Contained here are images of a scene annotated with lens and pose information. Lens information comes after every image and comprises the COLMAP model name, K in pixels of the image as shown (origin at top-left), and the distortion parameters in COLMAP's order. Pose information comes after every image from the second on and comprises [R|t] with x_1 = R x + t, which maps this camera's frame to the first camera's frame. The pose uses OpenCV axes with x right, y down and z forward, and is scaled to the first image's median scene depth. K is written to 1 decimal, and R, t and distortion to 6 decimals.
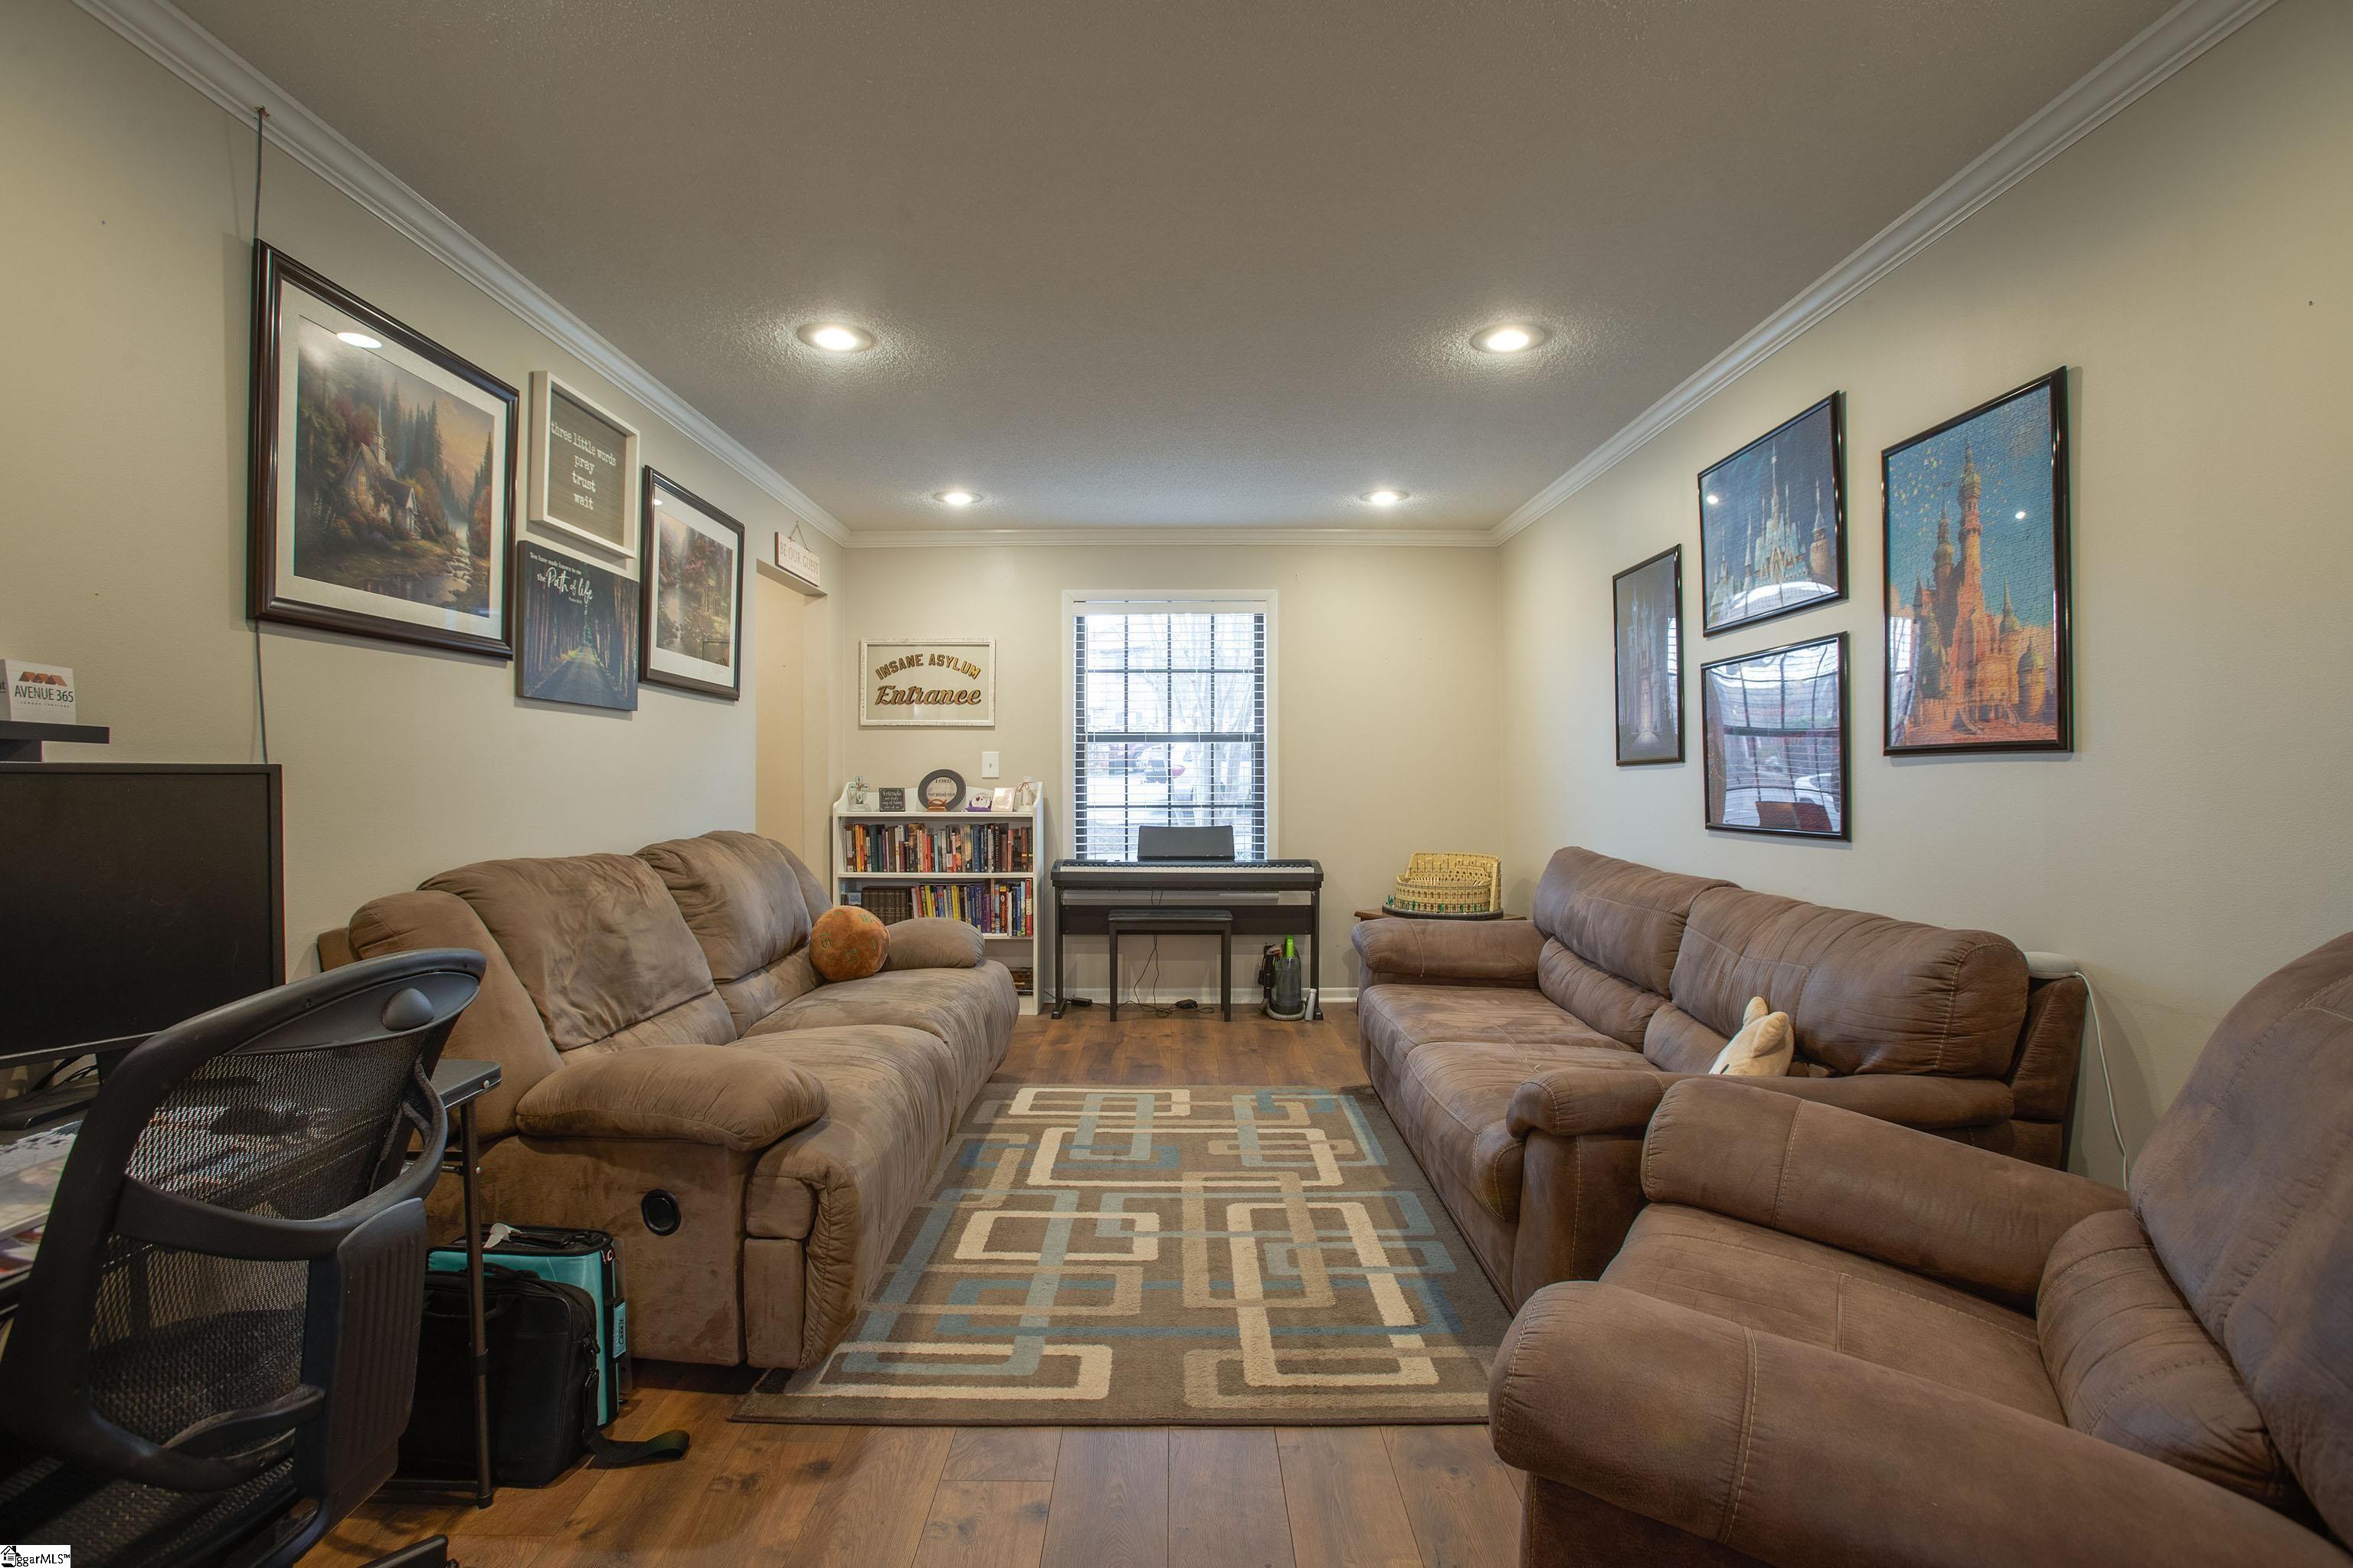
lens RADIAL K [[1077.5, 0, 1172.0], [0, 1077.5, 776.2], [0, 0, 1]] dist [-0.077532, 0.034472]
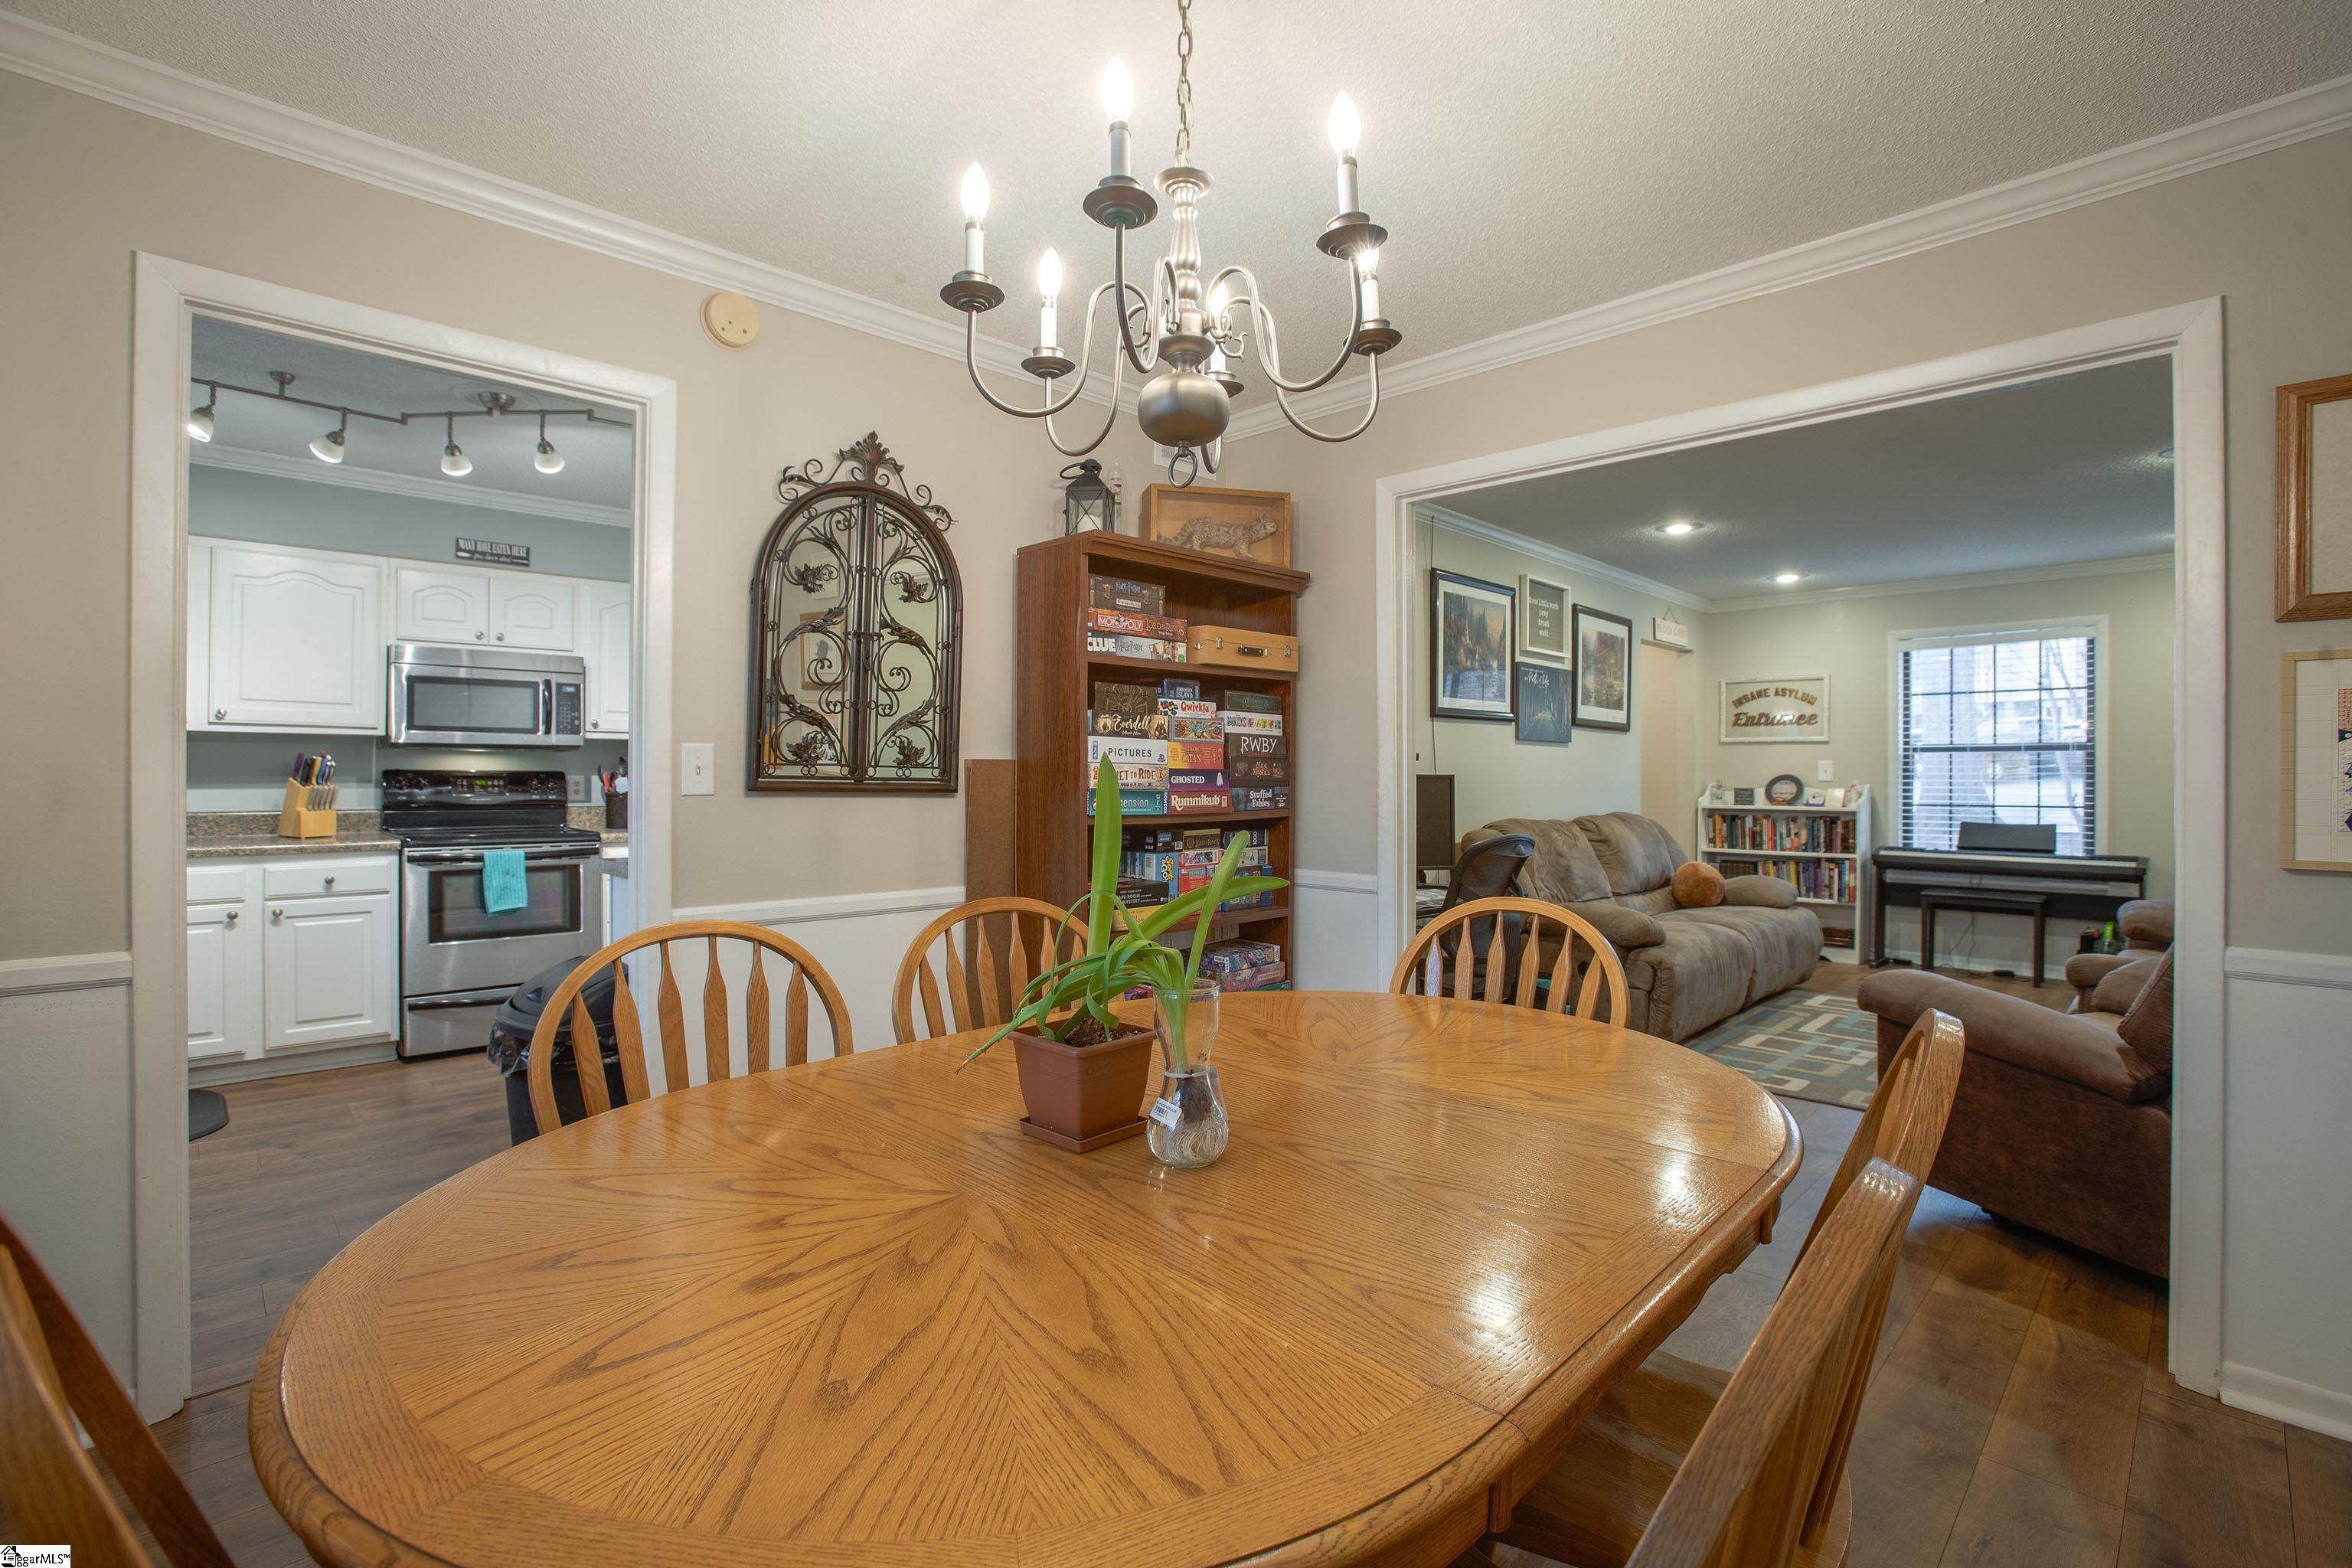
lens RADIAL K [[1077.0, 0, 1171.5], [0, 1077.0, 776.2], [0, 0, 1]] dist [-0.077532, 0.034472]
pose [[0.694333, 0.003234, -0.719647, 0.358895], [-0.003912, 0.999992, 0.000720, -0.003789], [0.719643, 0.002316, 0.694340, -0.820910]]
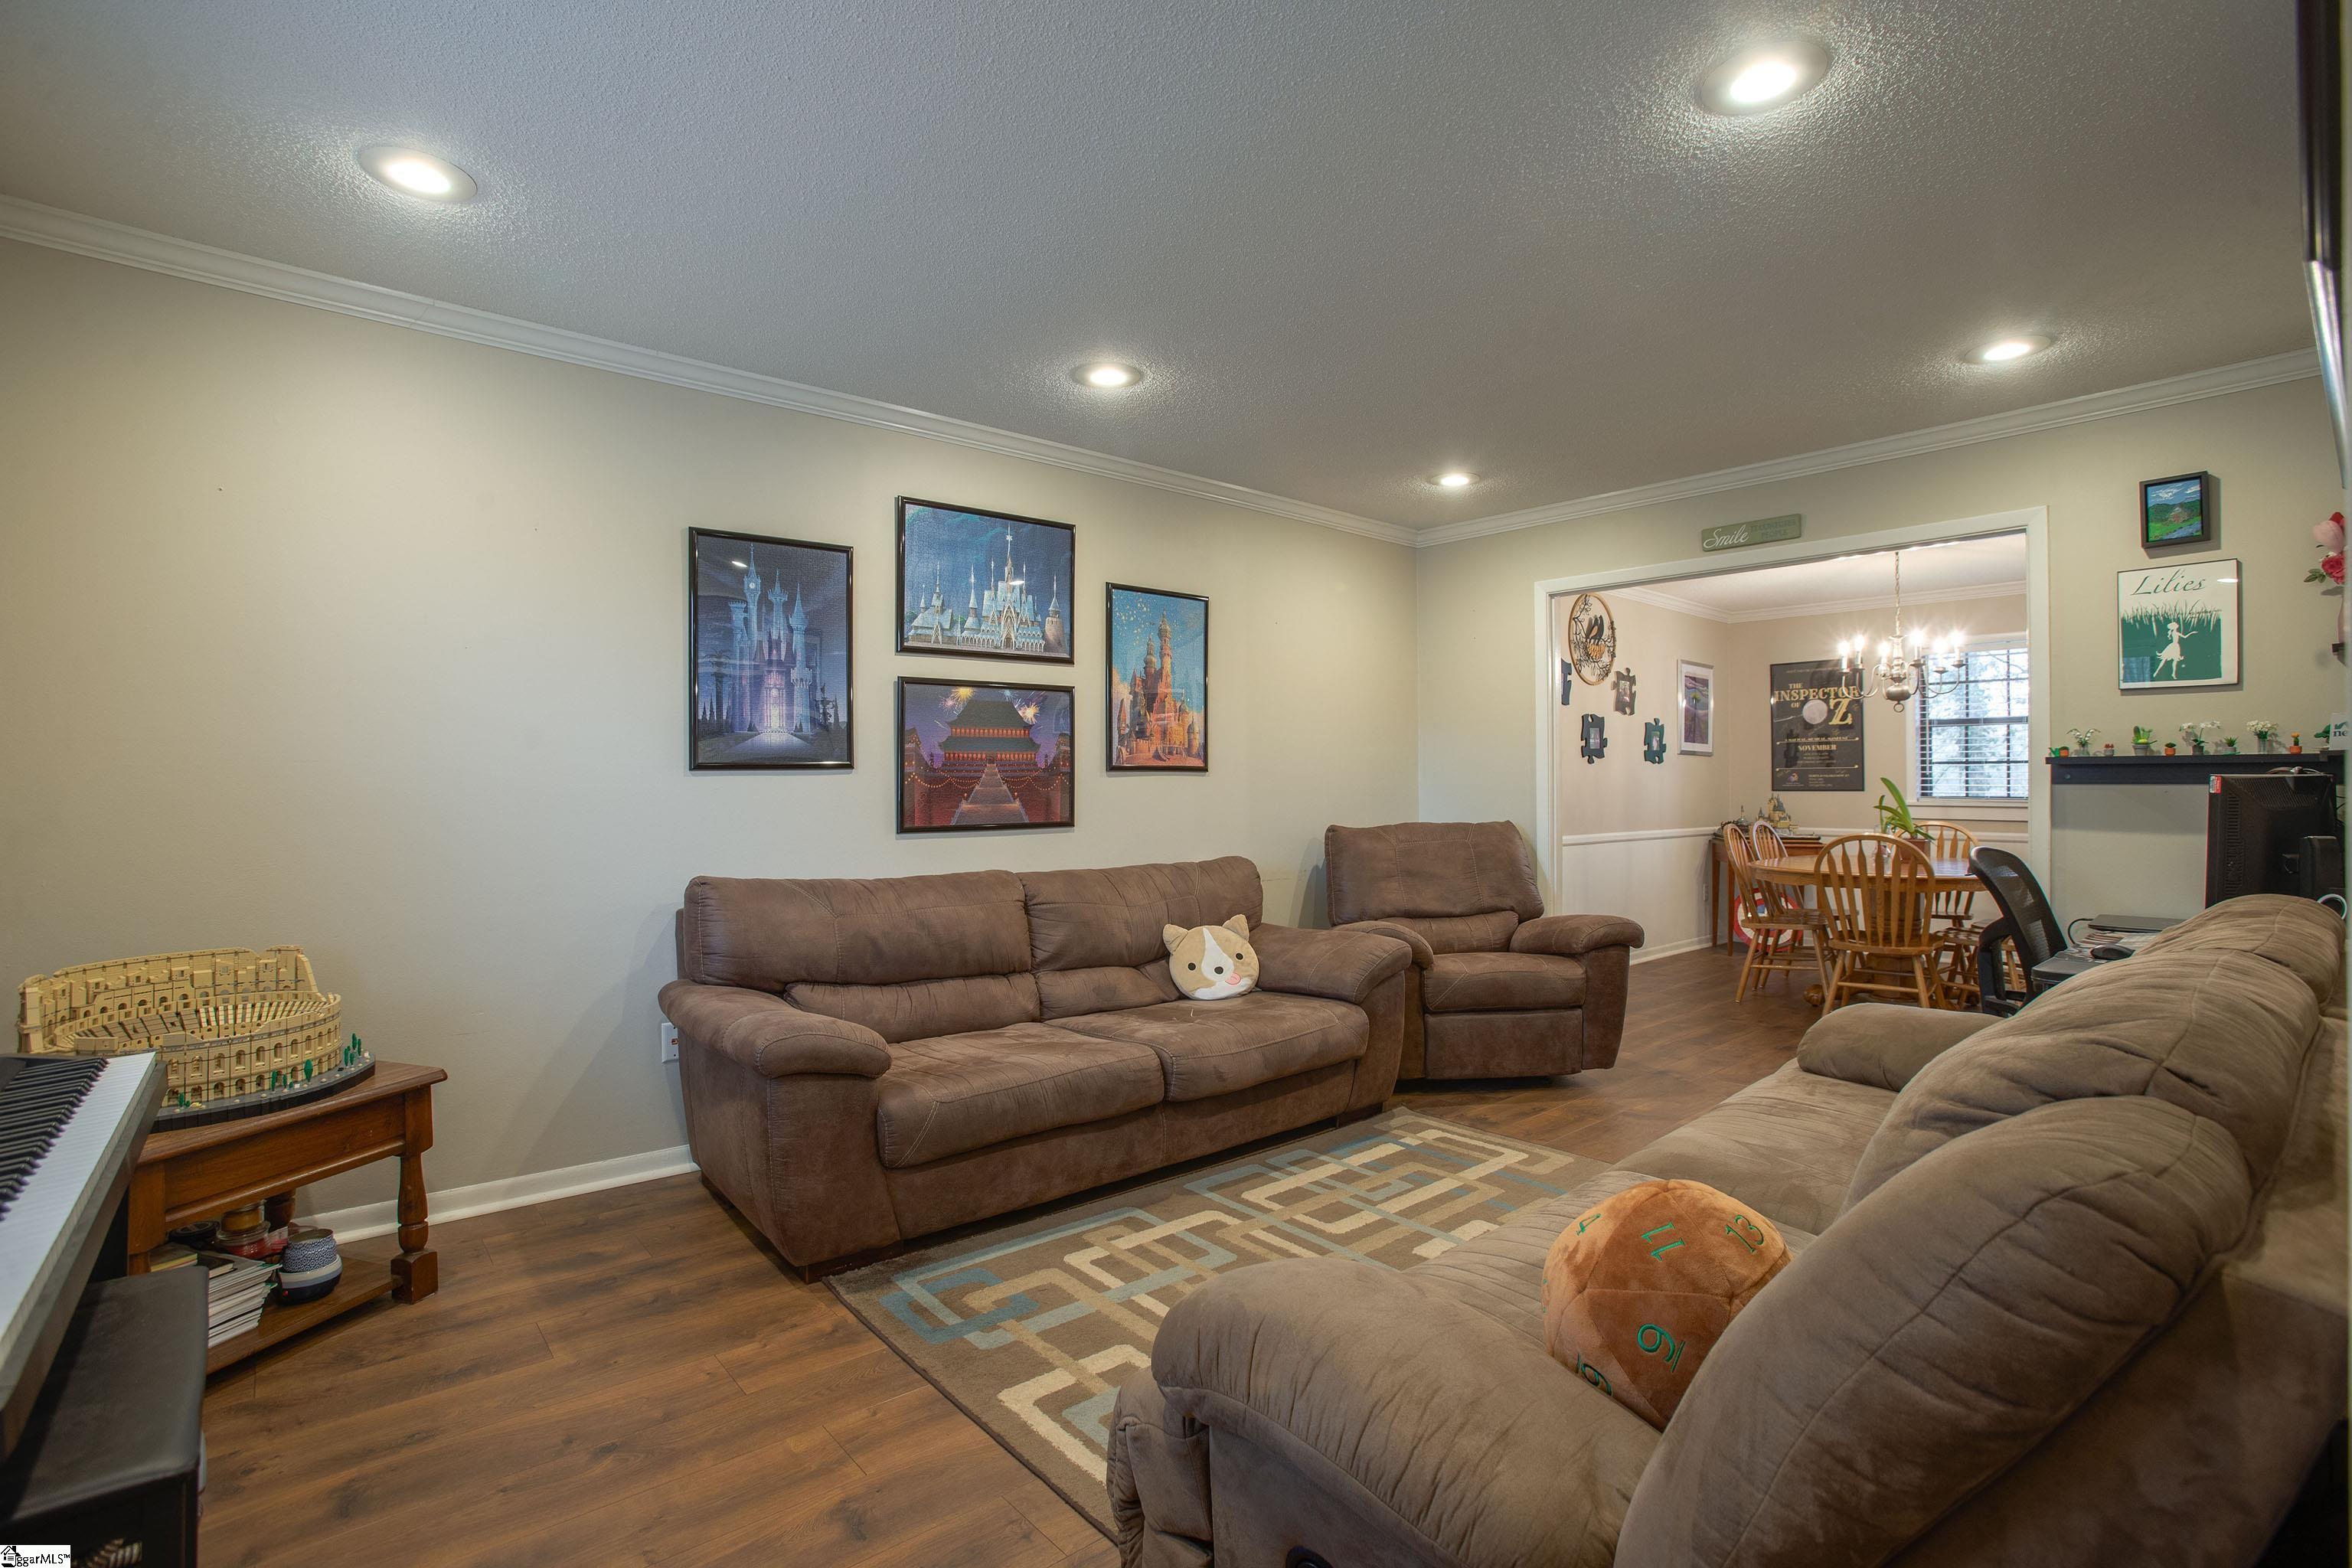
lens RADIAL K [[1105.9, 0, 1172.5], [0, 1105.9, 777.5], [0, 0, 1]] dist [-0.082933, 0.038251]
pose [[-0.646292, 0.004271, 0.763078, -0.583331], [-0.000189, 0.999983, -0.005757, 0.000999], [-0.763090, -0.003865, -0.646280, 1.707082]]
